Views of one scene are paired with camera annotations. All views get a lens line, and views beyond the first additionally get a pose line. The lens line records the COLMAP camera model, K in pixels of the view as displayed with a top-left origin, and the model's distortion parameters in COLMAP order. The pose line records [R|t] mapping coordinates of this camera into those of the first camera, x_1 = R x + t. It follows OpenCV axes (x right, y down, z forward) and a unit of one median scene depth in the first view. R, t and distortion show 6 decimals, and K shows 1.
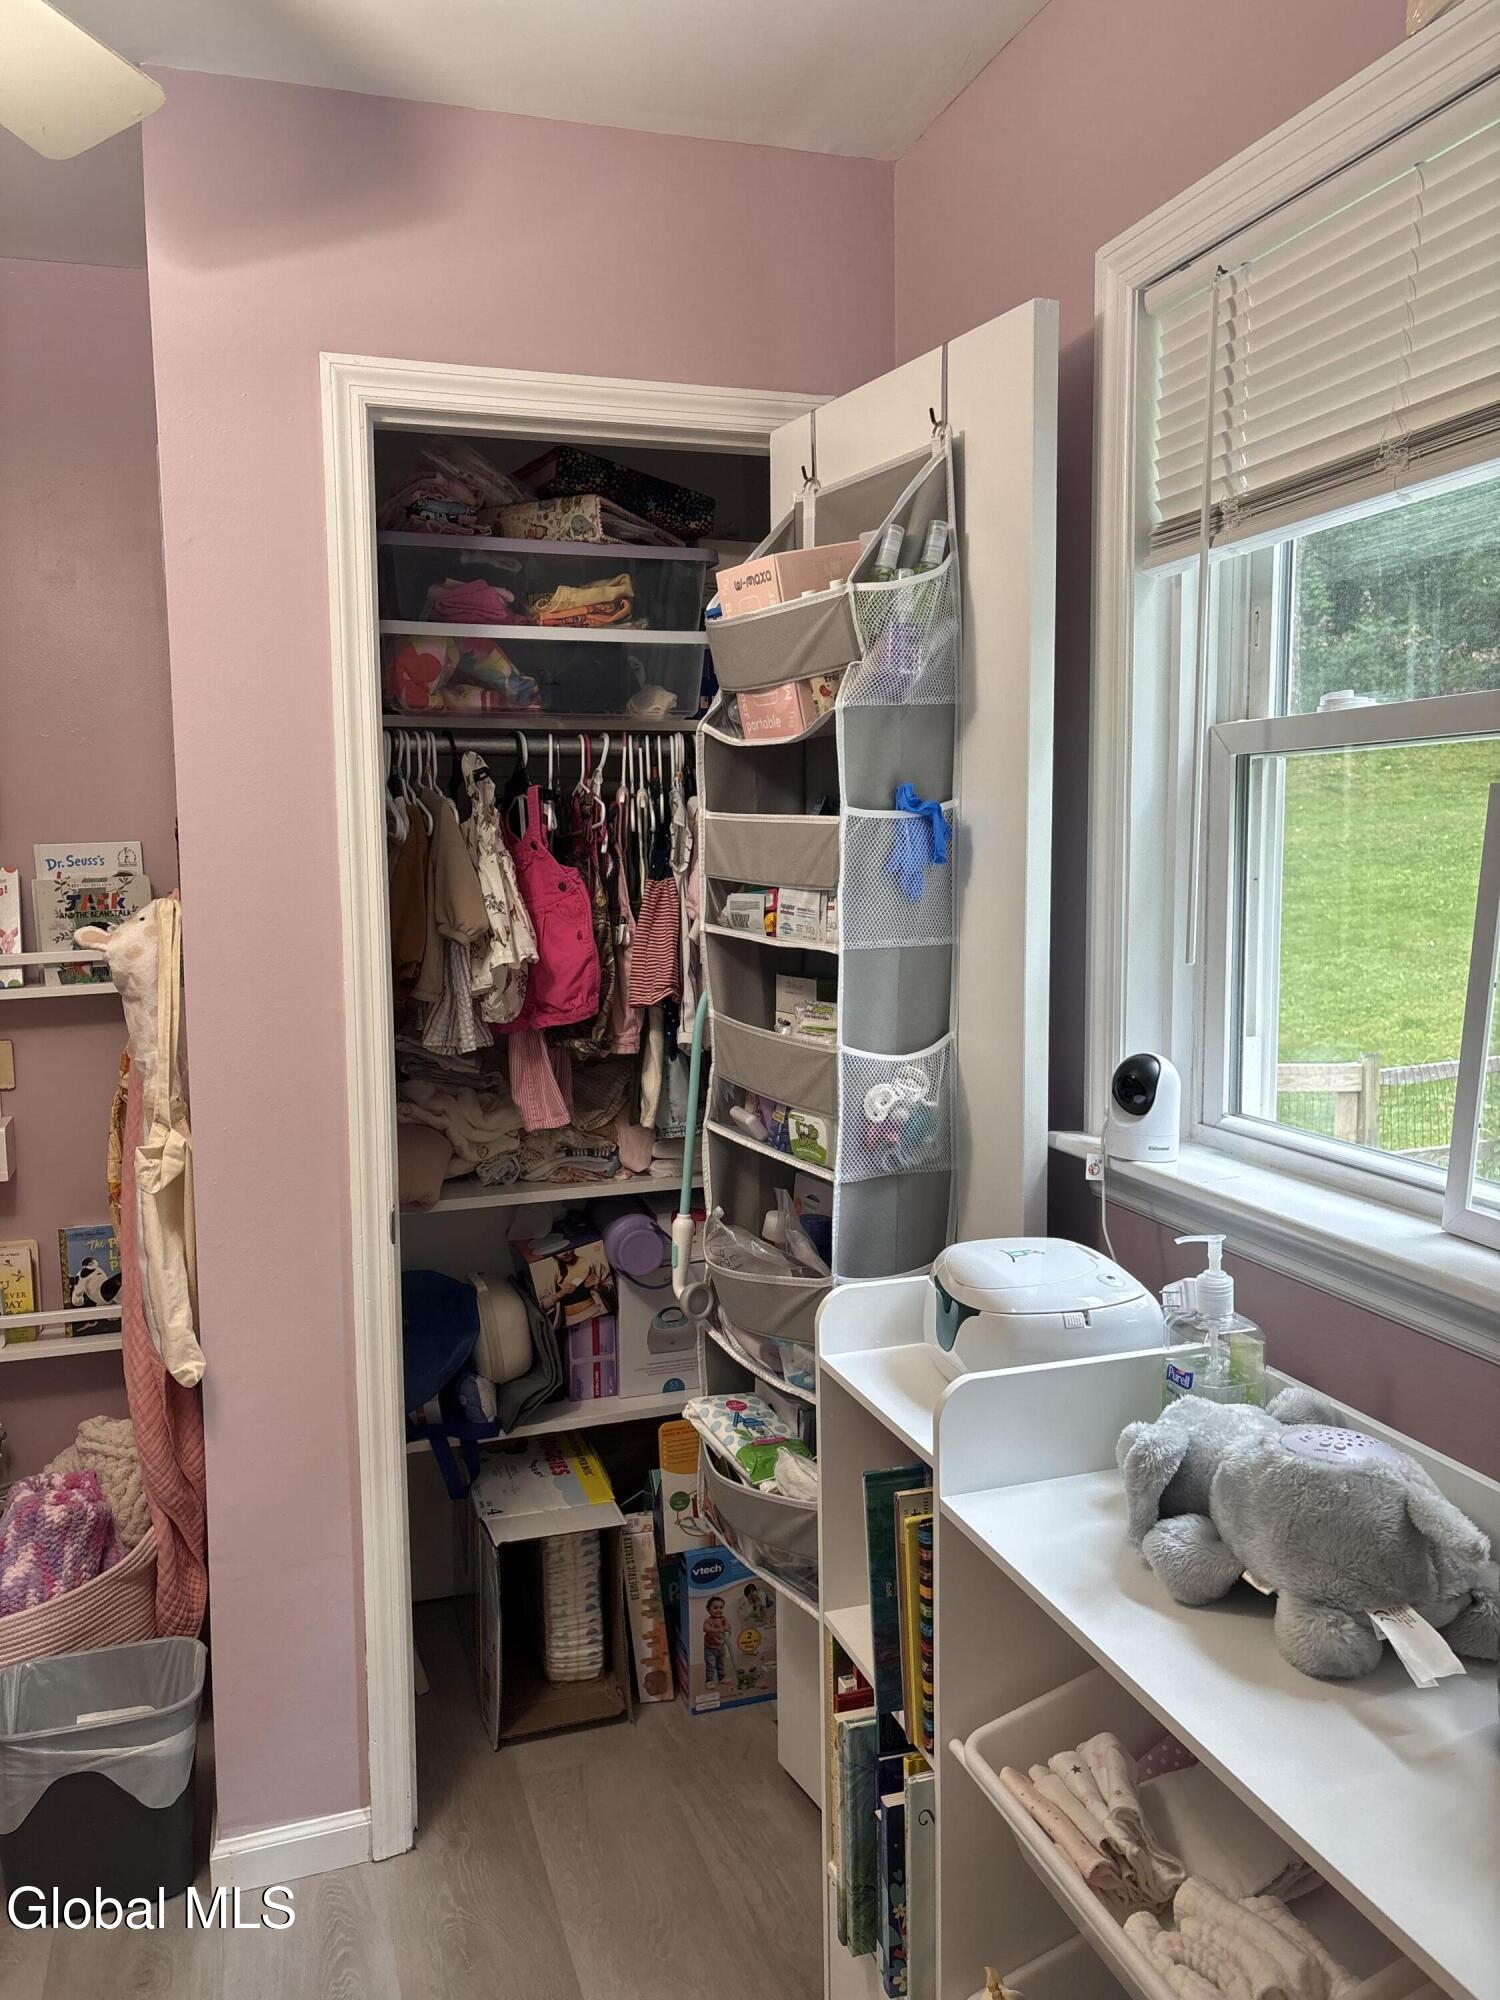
lens RADIAL K [[1499.7, 0, 749.9], [0, 1499.7, 1001.4], [0, 0, 1]] dist [0.009877, -0.030029]
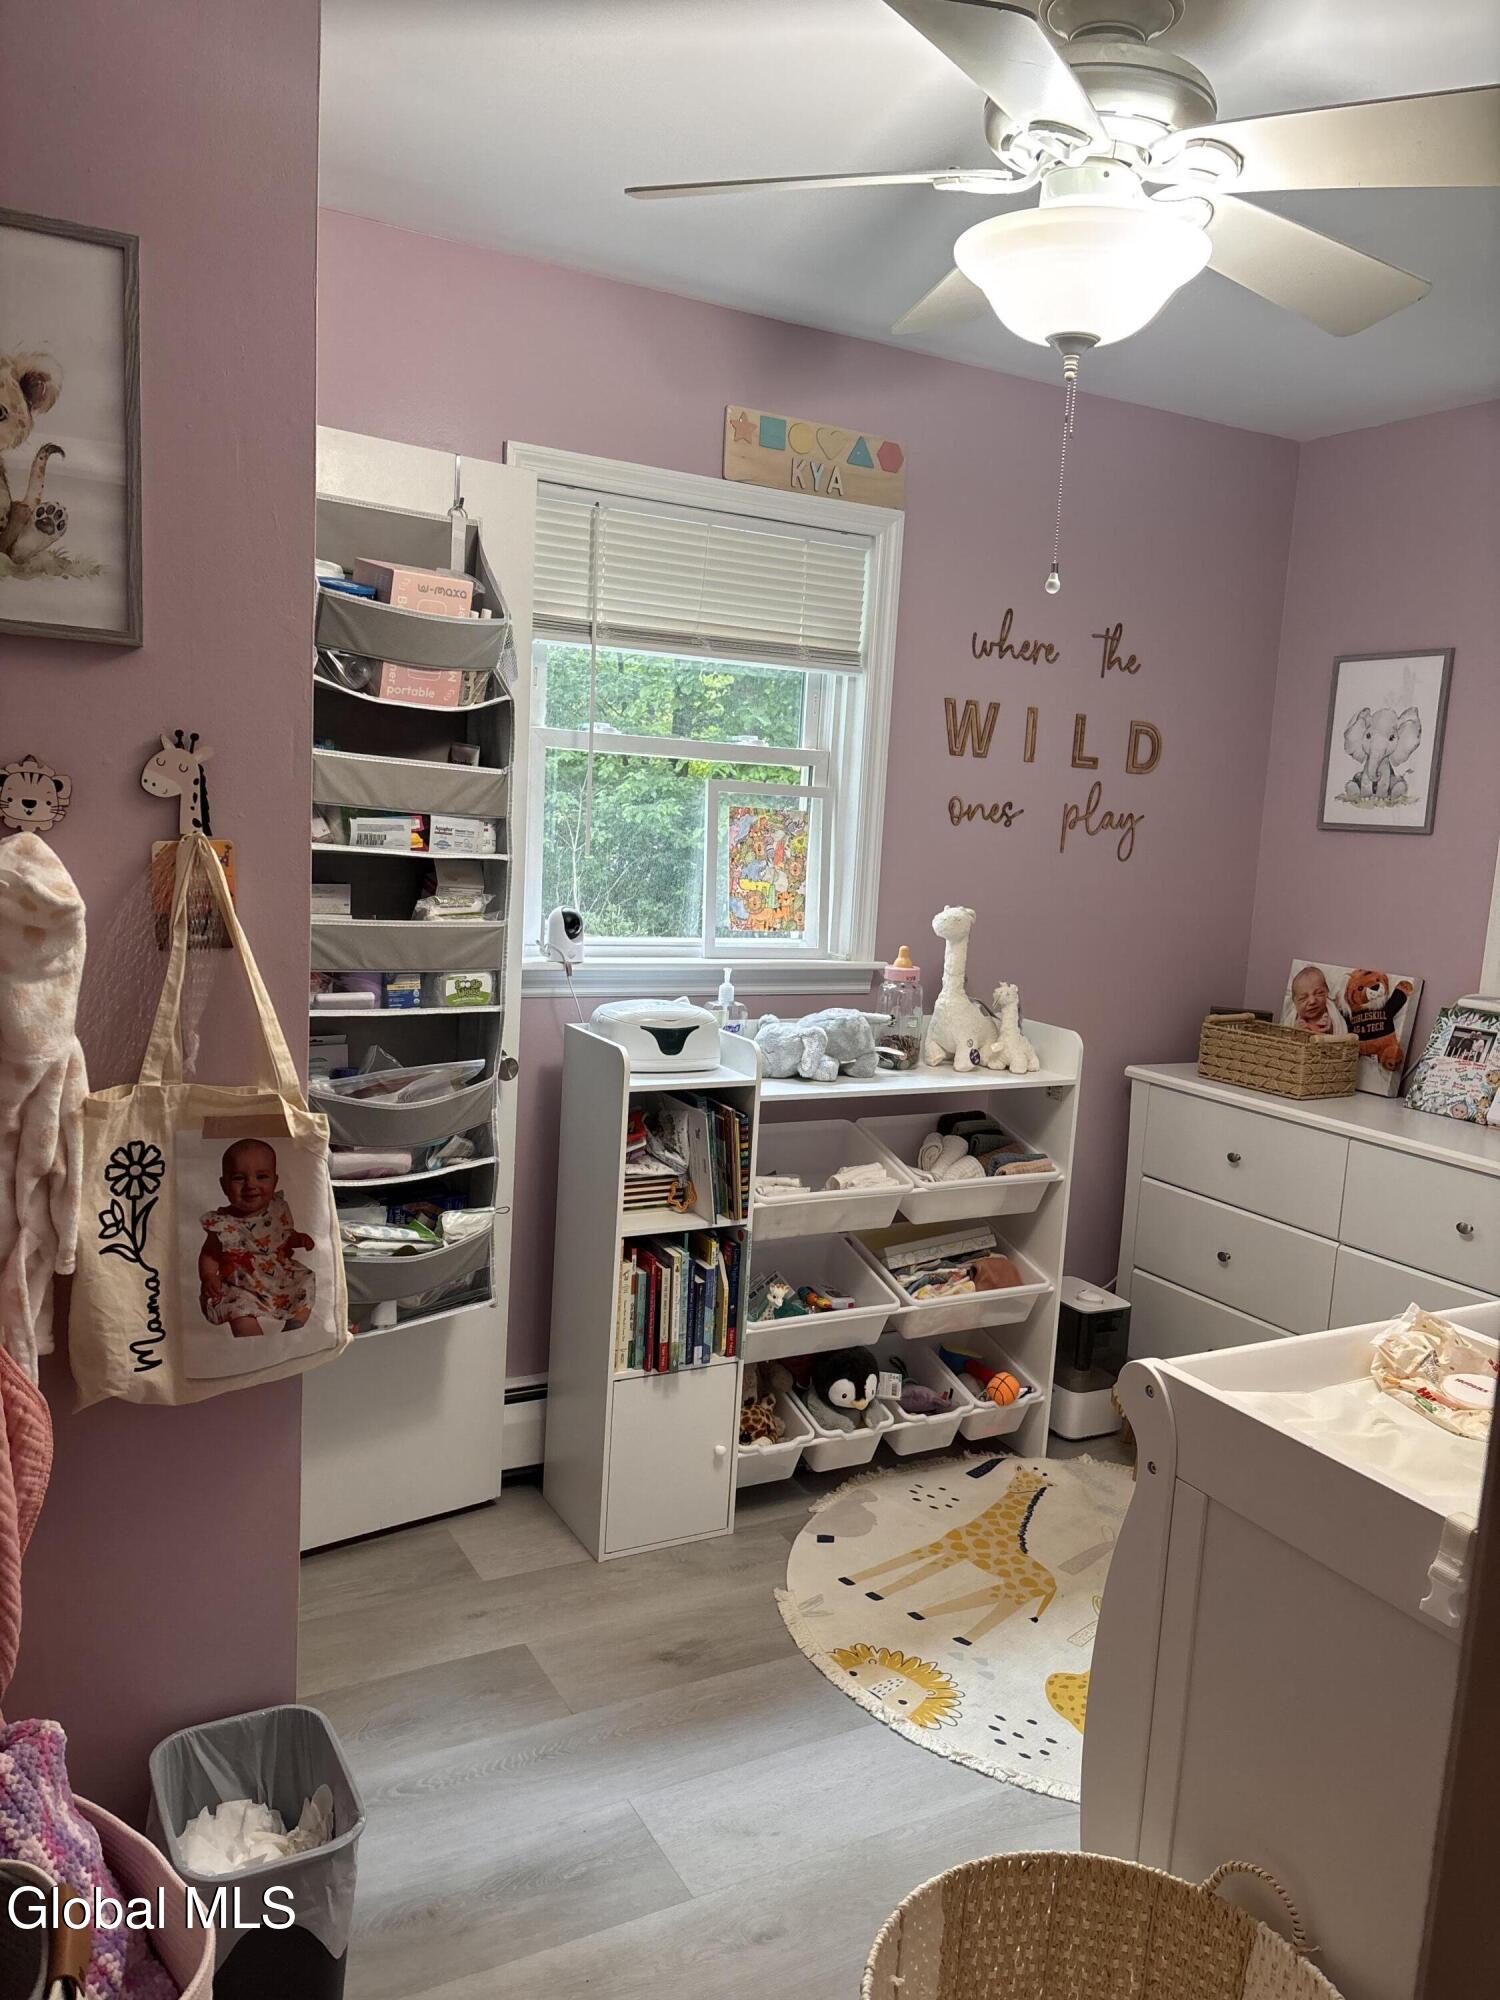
lens RADIAL K [[1499.7, 0, 751.1], [0, 1499.7, 1000.0], [0, 0, 1]] dist [0.009877, -0.030029]
pose [[-0.182596, -0.133146, 0.974131, -1.383644], [0.051521, 0.988131, 0.144717, -0.091962], [-0.981837, 0.076613, -0.173569, 0.964615]]
